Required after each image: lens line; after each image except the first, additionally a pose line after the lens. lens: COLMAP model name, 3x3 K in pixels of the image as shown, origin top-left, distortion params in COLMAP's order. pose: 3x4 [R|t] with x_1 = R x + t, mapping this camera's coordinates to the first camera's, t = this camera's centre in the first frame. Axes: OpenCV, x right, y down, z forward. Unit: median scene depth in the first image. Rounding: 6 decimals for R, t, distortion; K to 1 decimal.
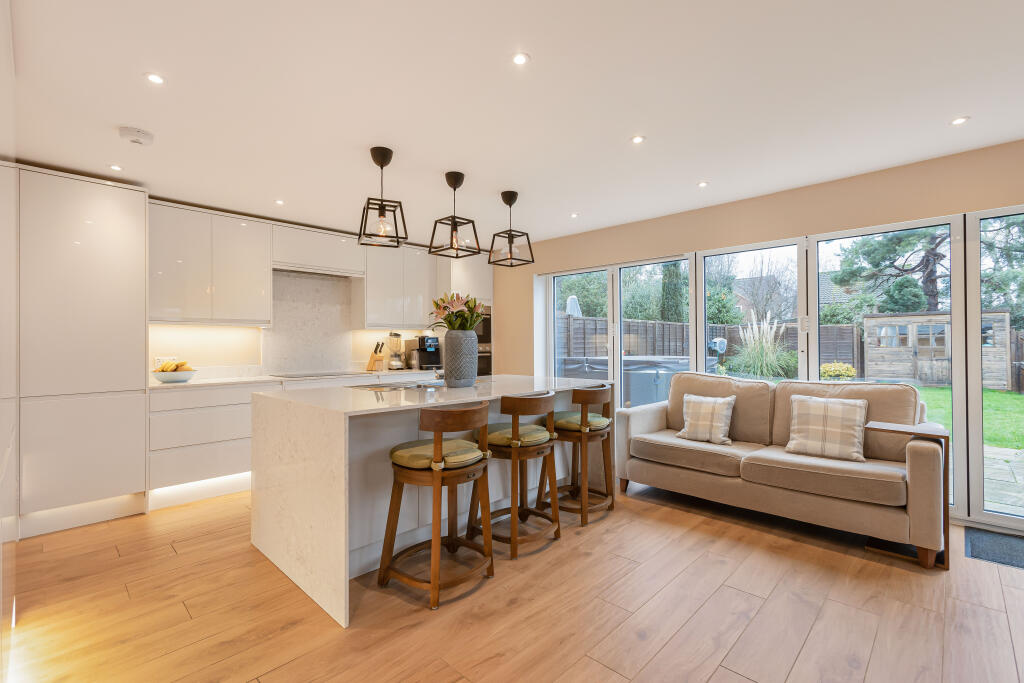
lens RADIAL K [[467.4, 0, 517.6], [0, 467.4, 337.6], [0, 0, 1]] dist [-0.013064, 0.012404]
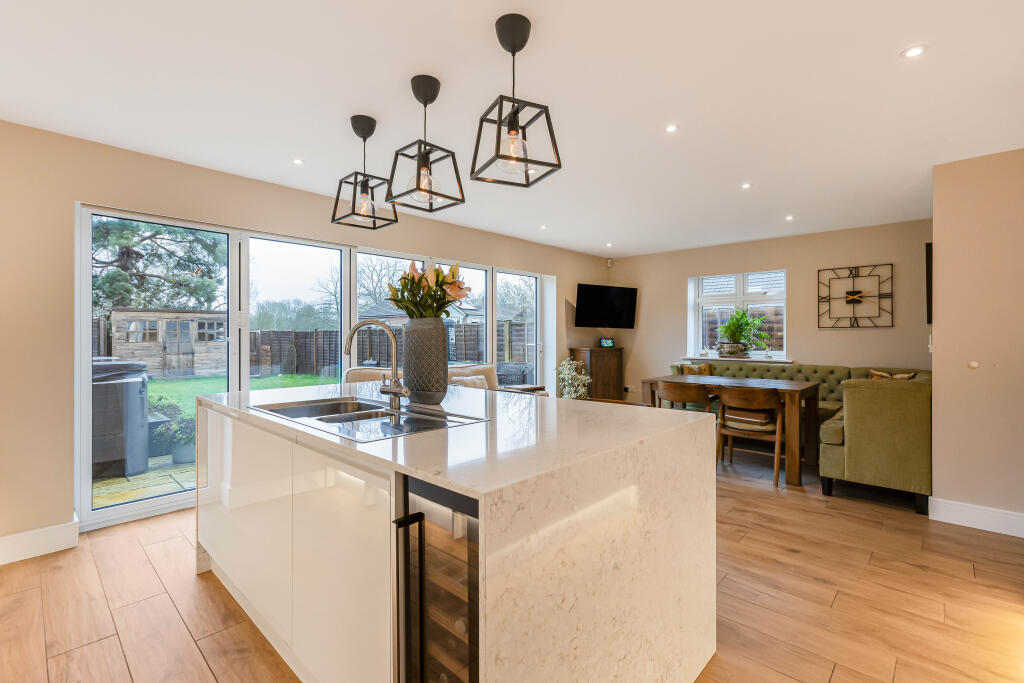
lens RADIAL K [[462.2, 0, 517.4], [0, 462.2, 335.5], [0, 0, 1]] dist [-0.012640, 0.018417]
pose [[-0.000517, 0.008513, 0.999964, -0.430441], [-0.013409, 0.999874, -0.008519, 0.008207], [-0.999910, -0.013413, -0.000403, 0.498986]]
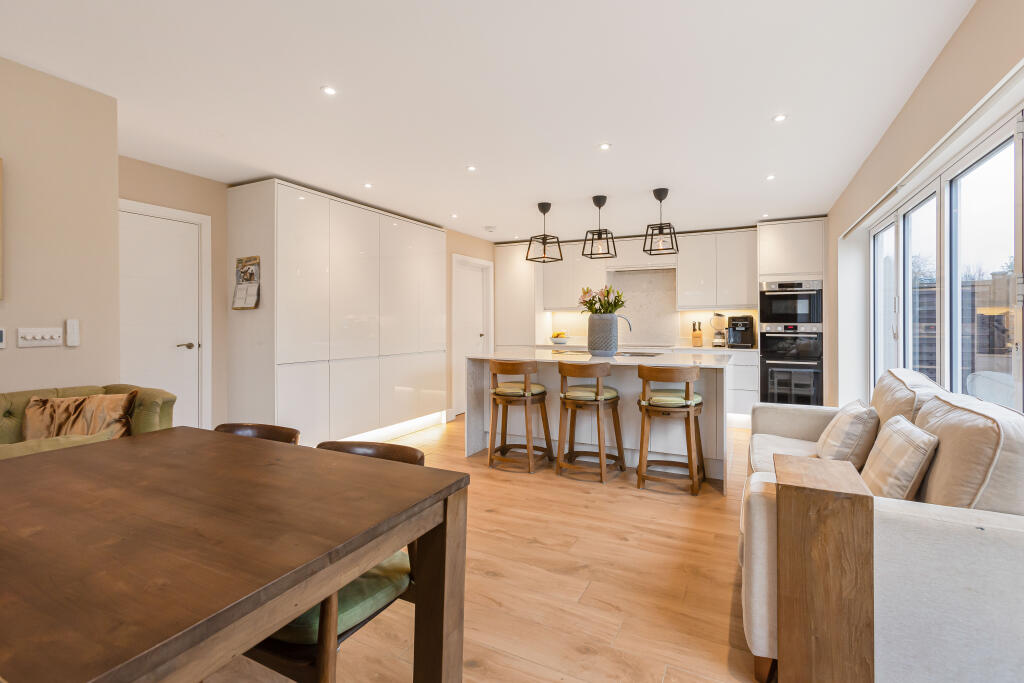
lens RADIAL K [[467.4, 0, 517.6], [0, 467.4, 337.6], [0, 0, 1]] dist [-0.013064, 0.012404]
pose [[0.294254, 0.042479, -0.954783, 0.455714], [0.010254, 0.998814, 0.047599, -0.006740], [0.955672, -0.023797, 0.293469, 0.161975]]
